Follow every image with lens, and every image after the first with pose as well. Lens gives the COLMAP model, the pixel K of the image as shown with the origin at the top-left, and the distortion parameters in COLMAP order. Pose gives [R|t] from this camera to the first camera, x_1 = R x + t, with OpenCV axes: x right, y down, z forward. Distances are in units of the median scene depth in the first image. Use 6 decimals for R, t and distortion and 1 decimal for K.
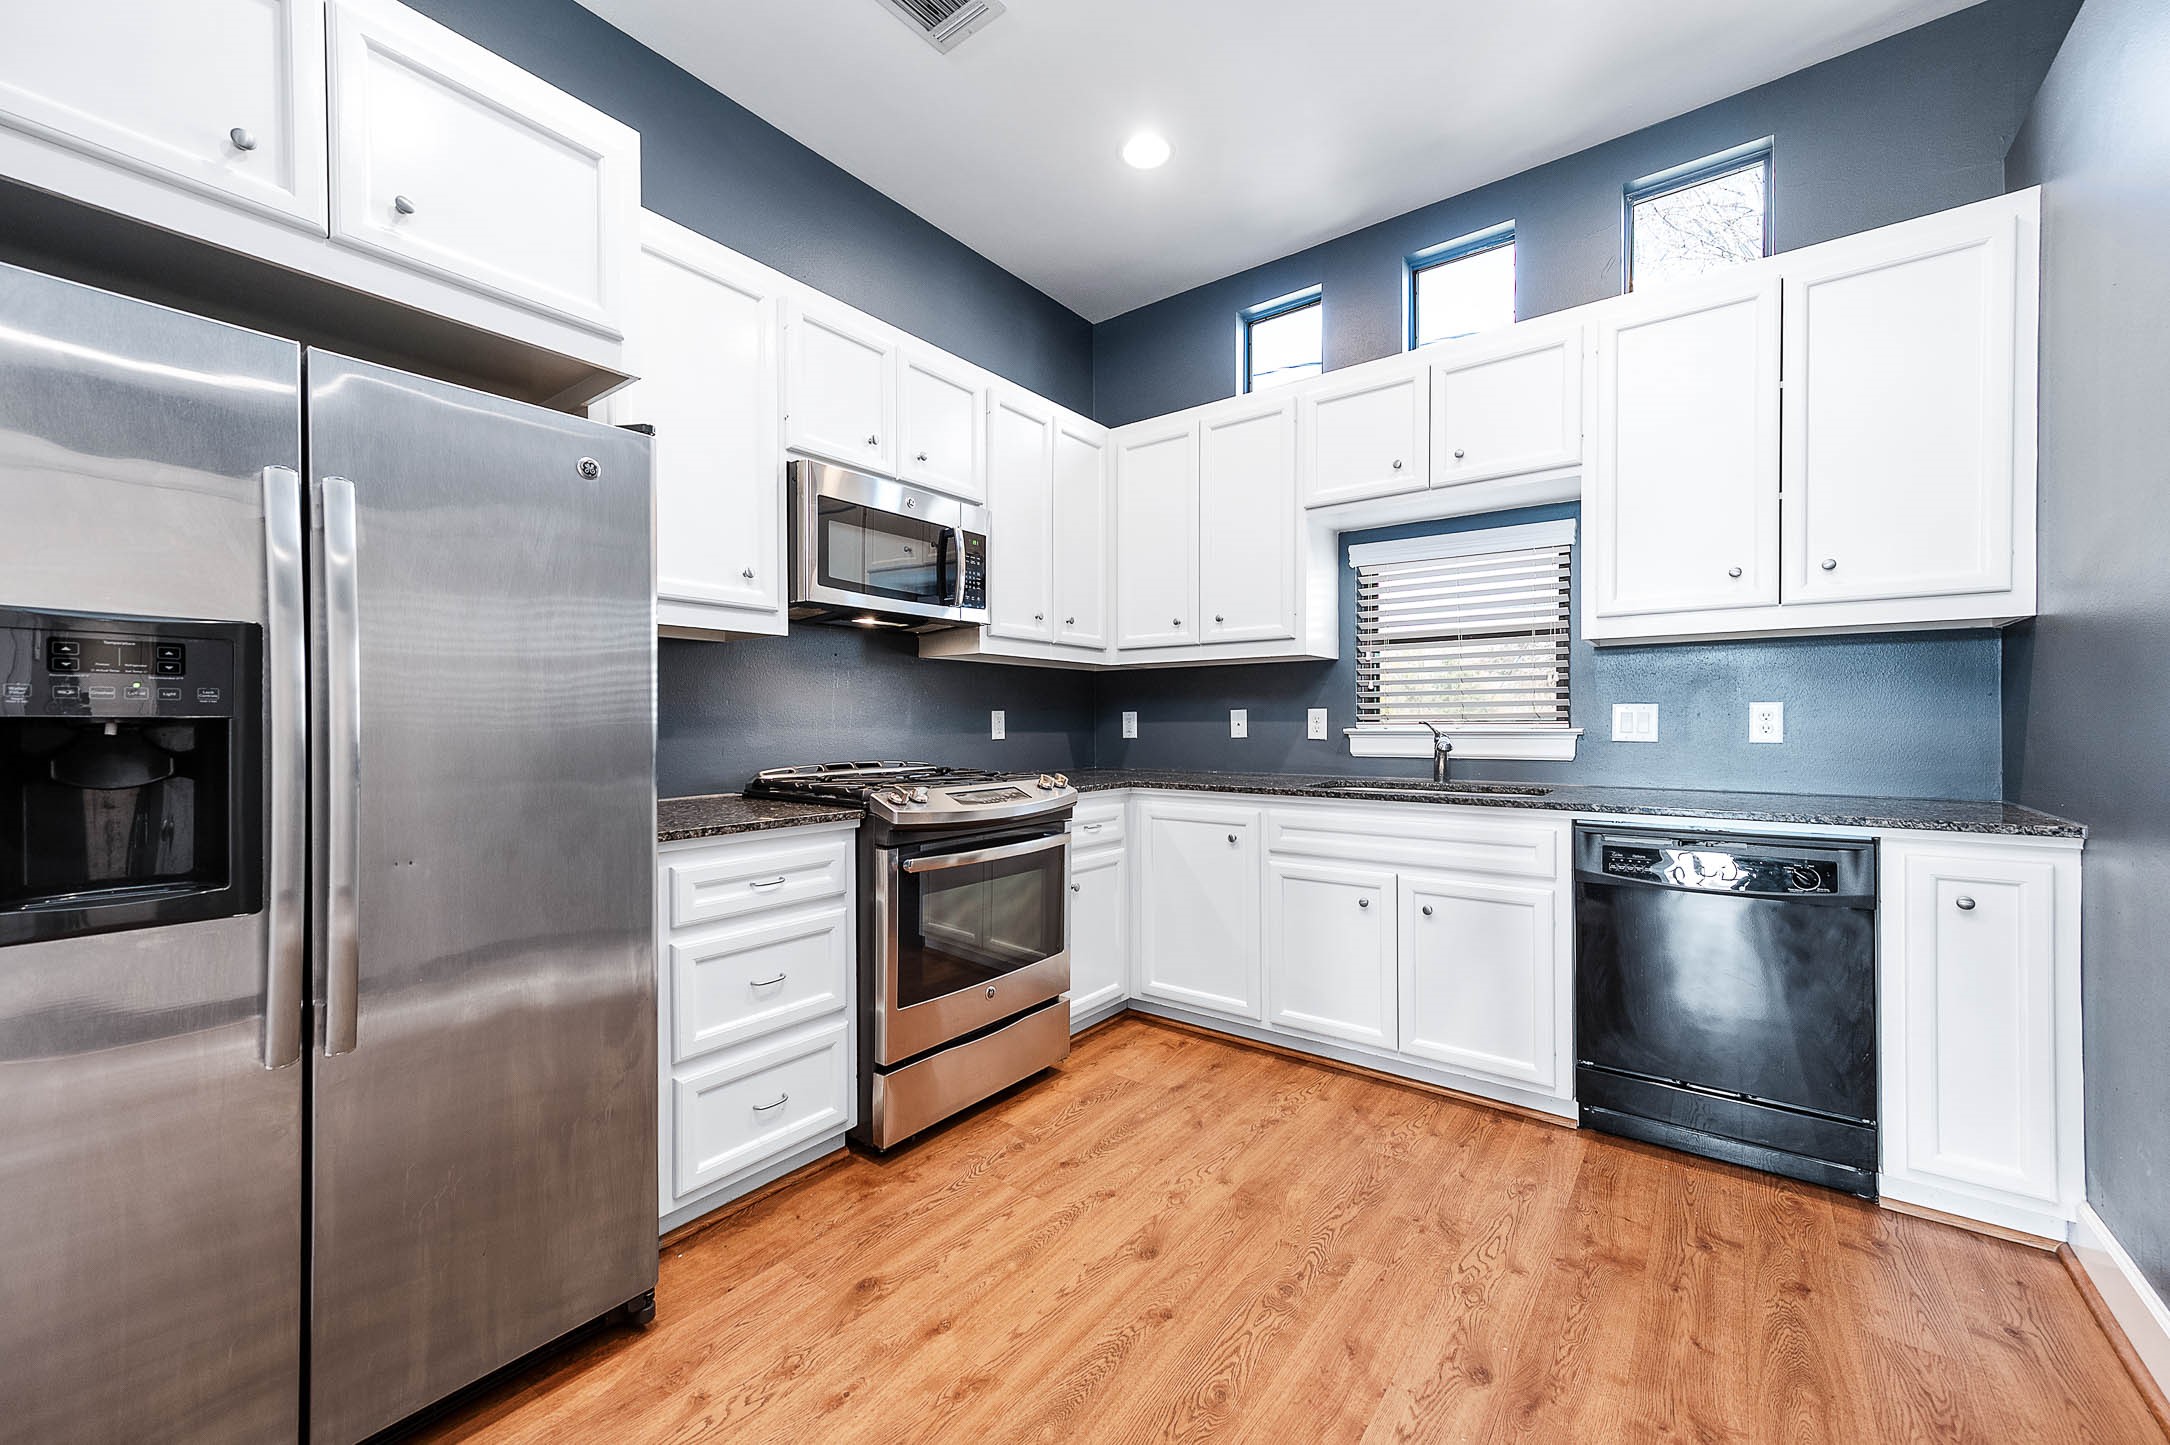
lens RADIAL K [[856.4, 0, 1083.8], [0, 856.4, 724.8], [0, 0, 1]] dist [0.010569, 0.000427]
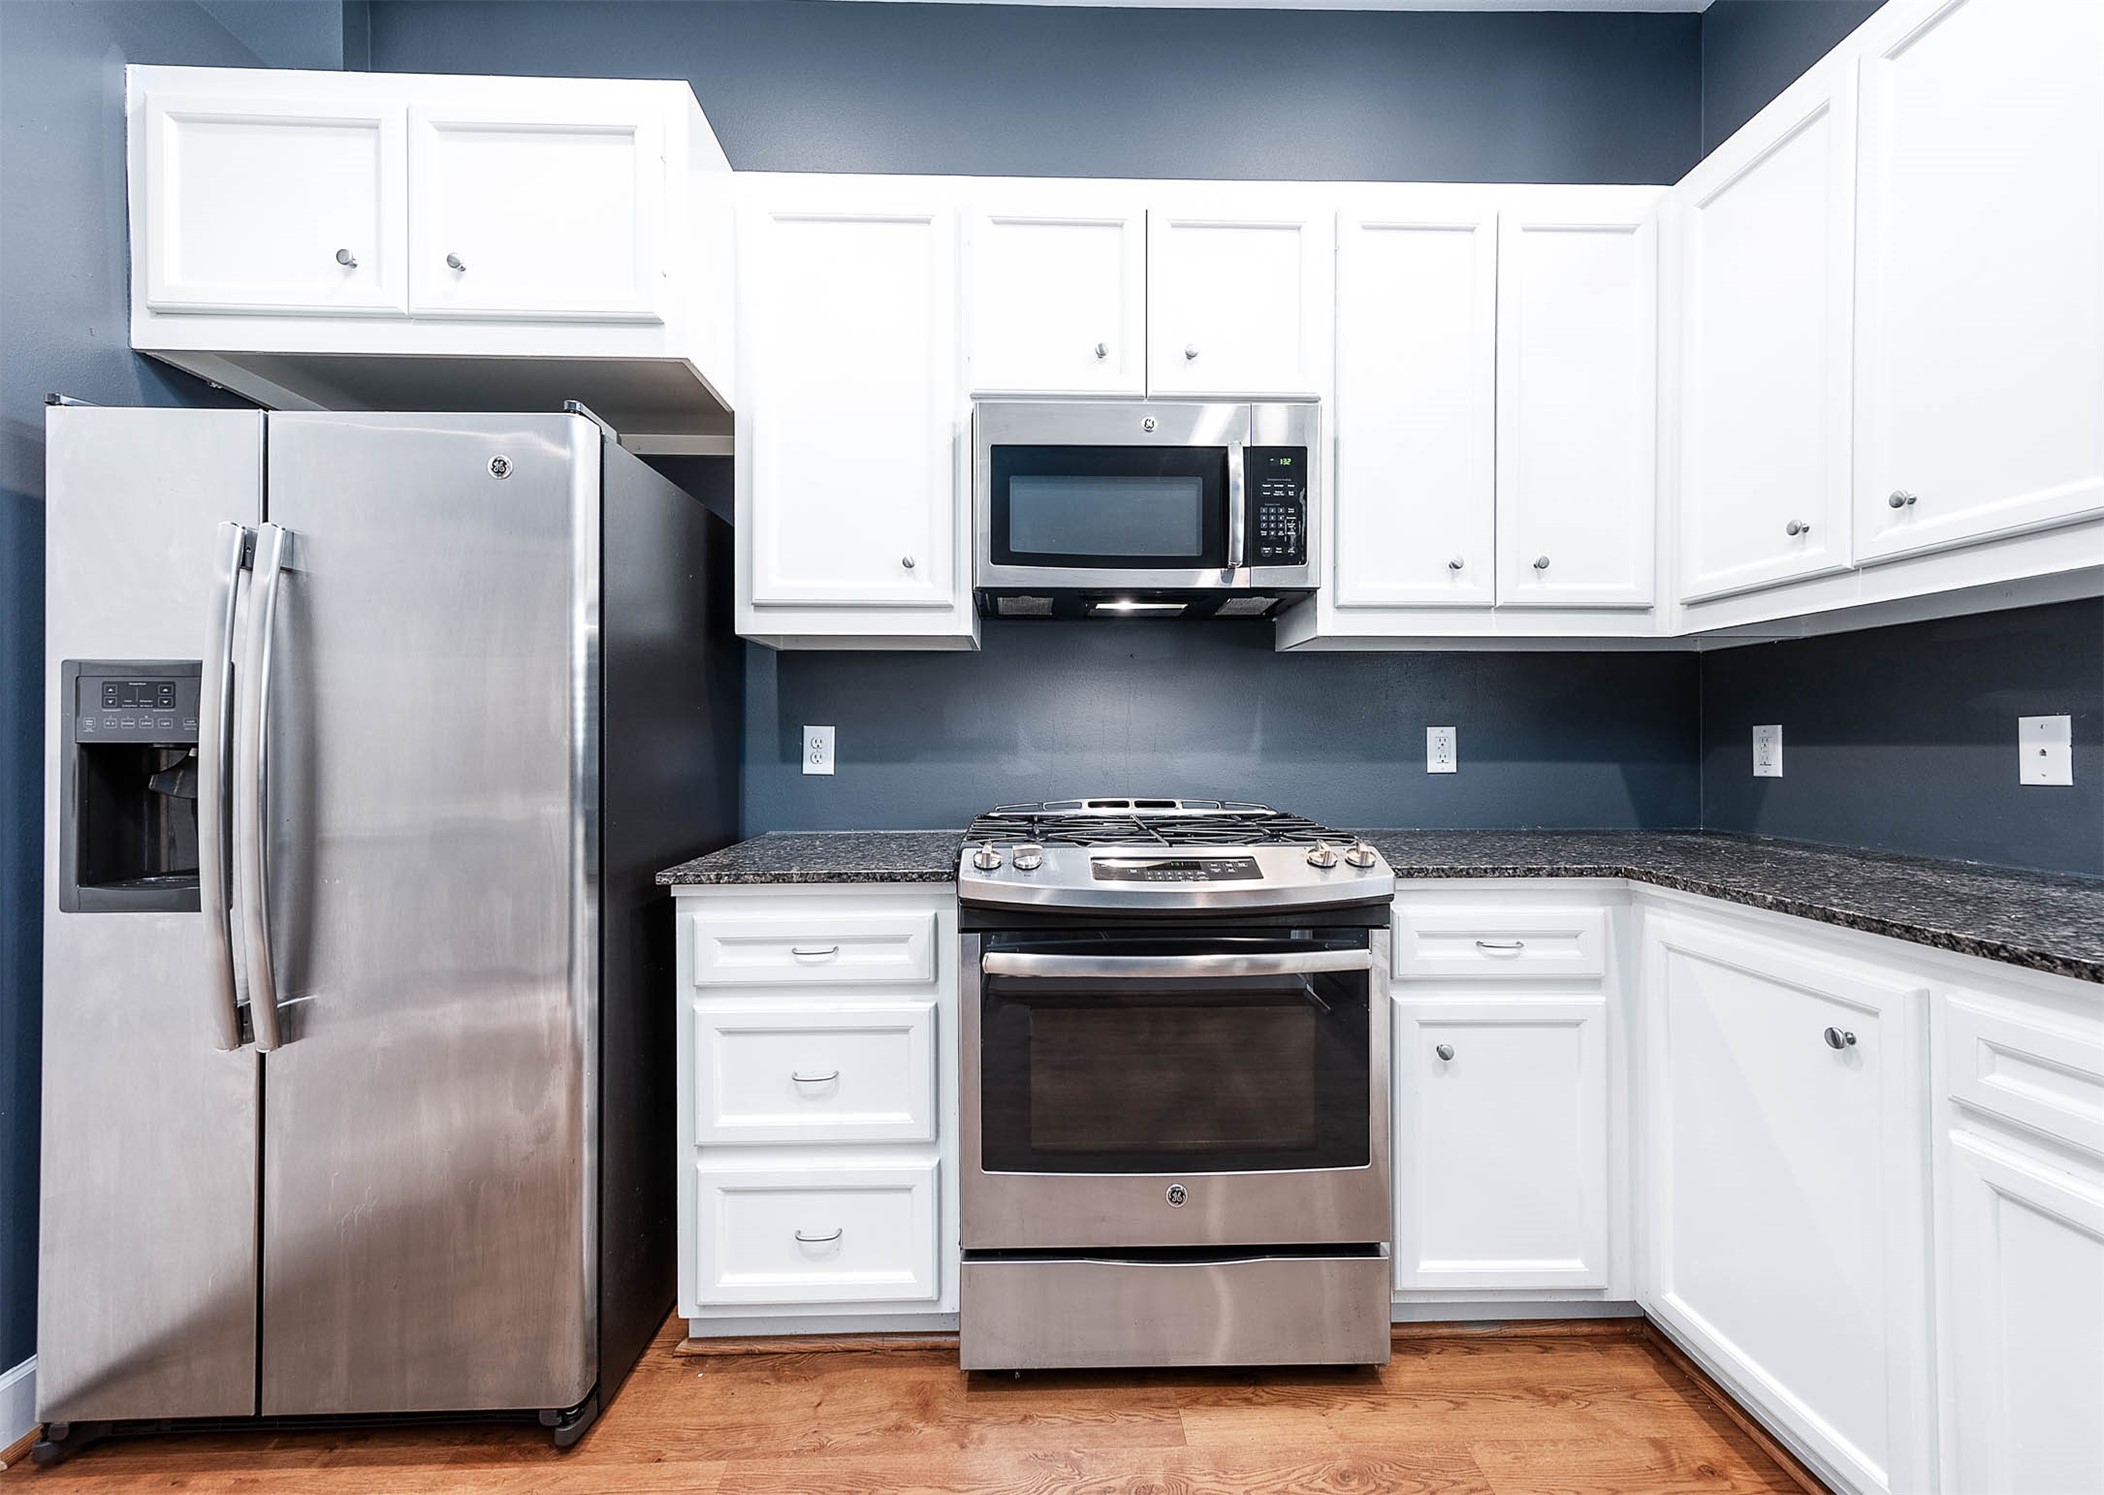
lens RADIAL K [[875.1, 0, 1043.4], [0, 875.1, 742.3], [0, 0, 1]] dist [0.011350, -0.000131]
pose [[0.623603, 0.000166, -0.781741, 0.276099], [-0.002714, 0.999994, -0.001953, -0.003961], [0.781737, 0.003340, 0.623600, 0.473063]]
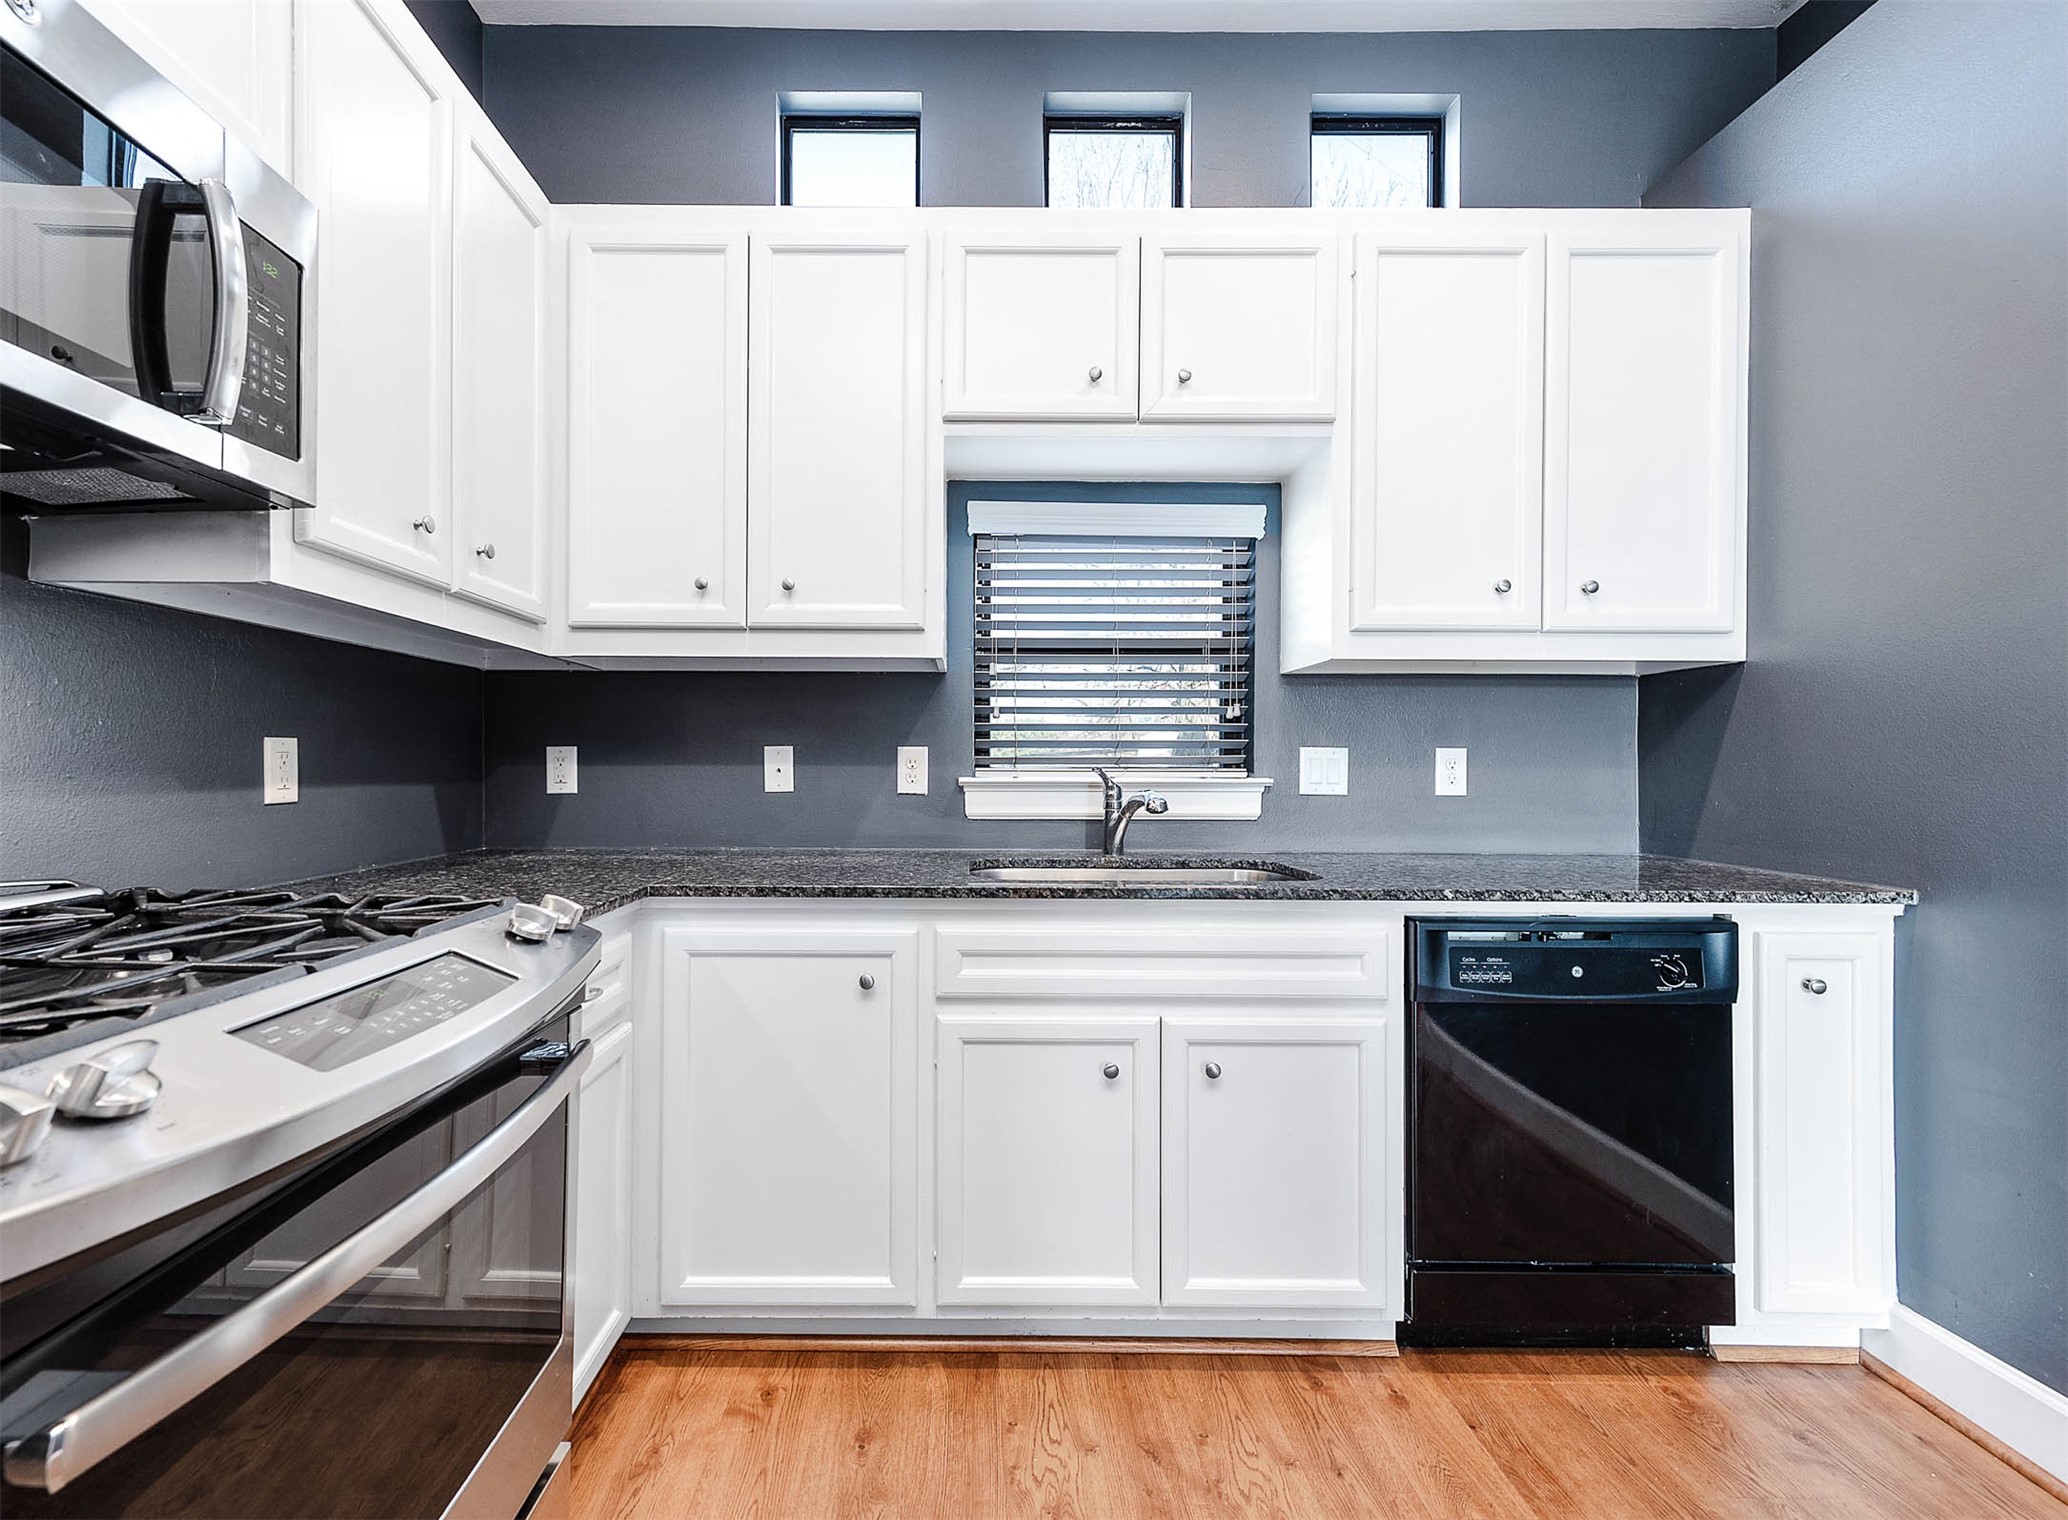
lens RADIAL K [[892.0, 0, 967.5], [0, 892.0, 763.3], [0, 0, 1]] dist [0.009727, 0.000029]
pose [[0.795021, 0.007471, 0.606536, -0.125392], [-0.005114, 0.999971, -0.005614, -0.003170], [-0.606560, 0.001361, 0.795036, 0.535160]]
